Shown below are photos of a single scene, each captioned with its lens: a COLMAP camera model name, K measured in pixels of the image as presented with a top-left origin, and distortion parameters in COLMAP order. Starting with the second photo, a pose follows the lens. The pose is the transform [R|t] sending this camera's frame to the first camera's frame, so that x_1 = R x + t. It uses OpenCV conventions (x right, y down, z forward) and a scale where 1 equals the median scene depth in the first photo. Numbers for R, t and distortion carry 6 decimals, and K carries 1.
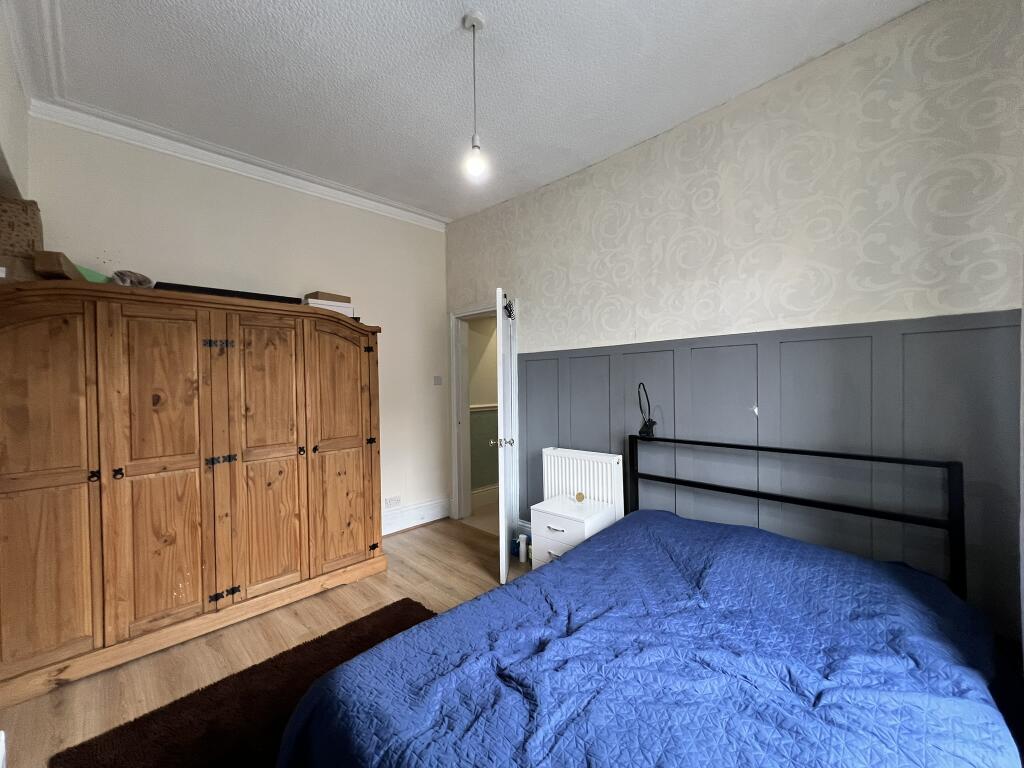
lens RADIAL K [[411.4, 0, 514.1], [0, 411.4, 387.4], [0, 0, 1]] dist [-0.000014, -0.000118]
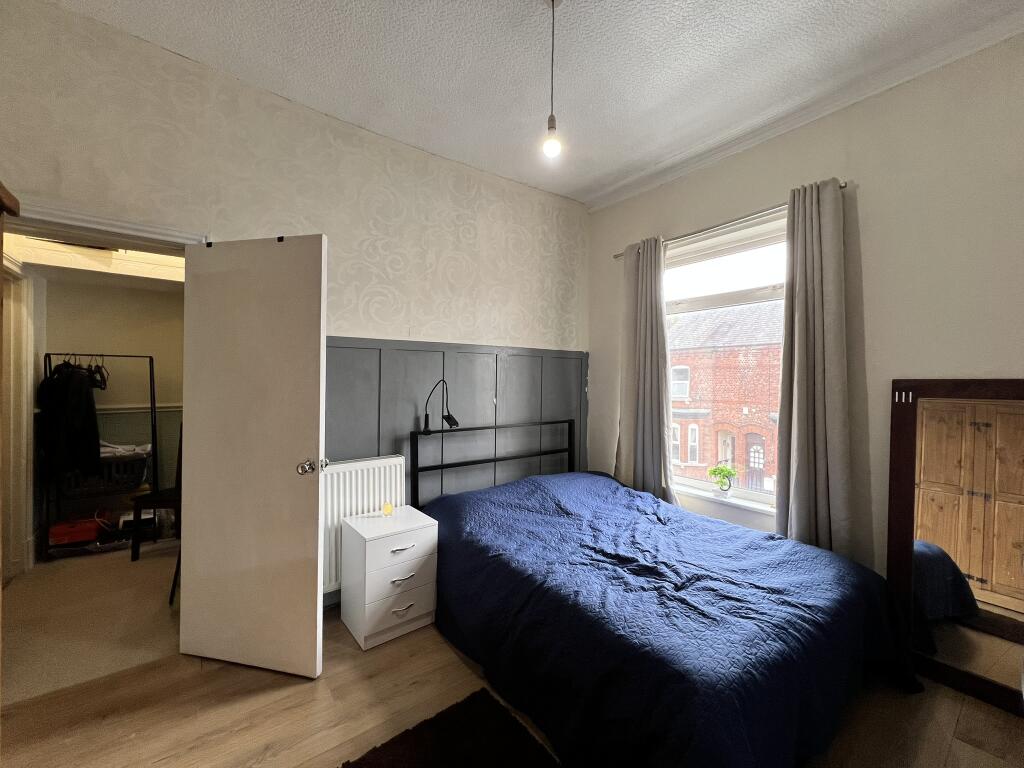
lens RADIAL K [[411.4, 0, 512.1], [0, 411.4, 383.8], [0, 0, 1]] dist [-0.000014, -0.000118]
pose [[0.138438, 0.003537, 0.990365, -0.709950], [-0.000705, 0.999994, -0.003473, 0.002185], [-0.990371, -0.000217, 0.138440, 0.646781]]
